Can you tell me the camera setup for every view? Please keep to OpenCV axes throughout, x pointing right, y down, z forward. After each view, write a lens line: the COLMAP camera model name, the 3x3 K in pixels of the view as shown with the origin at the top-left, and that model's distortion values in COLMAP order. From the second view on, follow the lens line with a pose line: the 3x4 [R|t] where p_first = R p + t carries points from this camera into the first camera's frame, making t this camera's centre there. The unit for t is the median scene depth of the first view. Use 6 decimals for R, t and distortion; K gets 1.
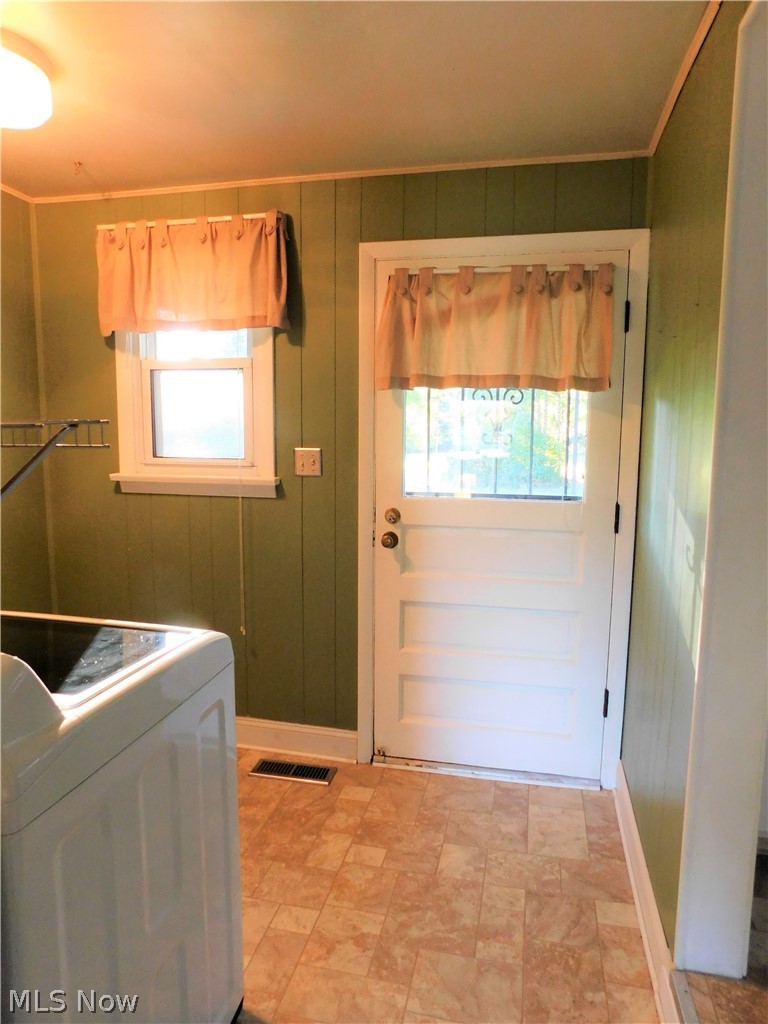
lens RADIAL K [[672.7, 0, 384.0], [0, 672.7, 512.0], [0, 0, 1]] dist [-0.078976, 0.067583]
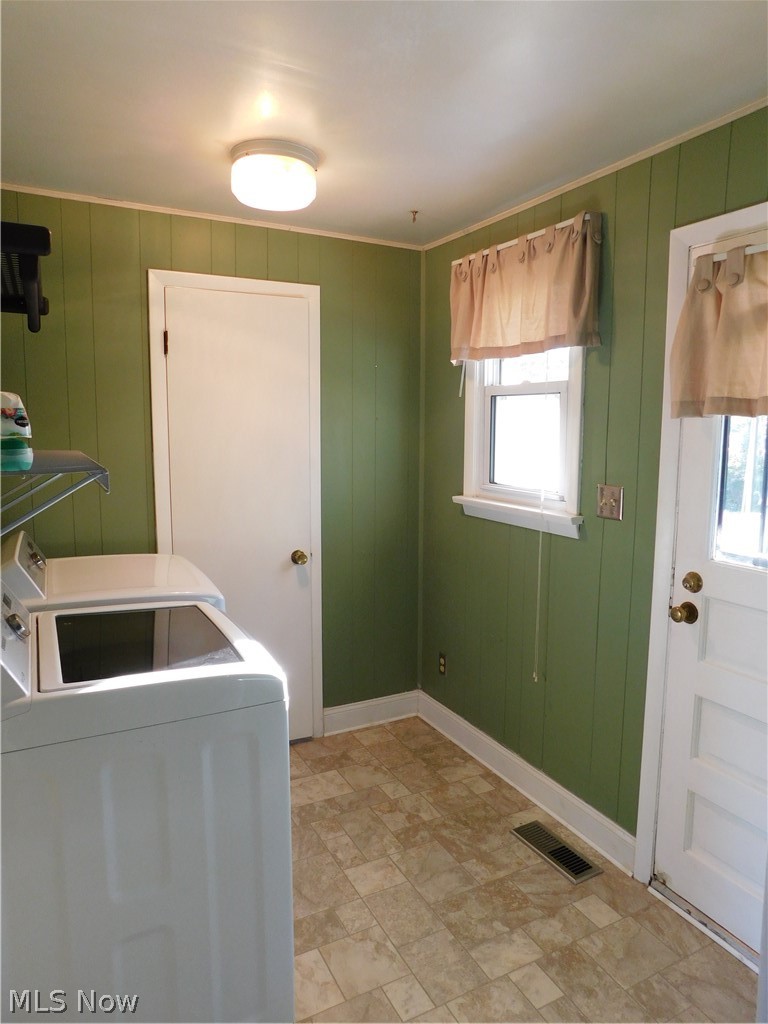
lens RADIAL K [[672.7, 0, 384.0], [0, 672.7, 512.0], [0, 0, 1]] dist [-0.078976, 0.067583]
pose [[0.653495, 0.095905, -0.750831, 0.343609], [-0.106611, 0.993715, 0.034139, -0.061762], [0.749385, 0.057737, 0.659612, 0.241527]]
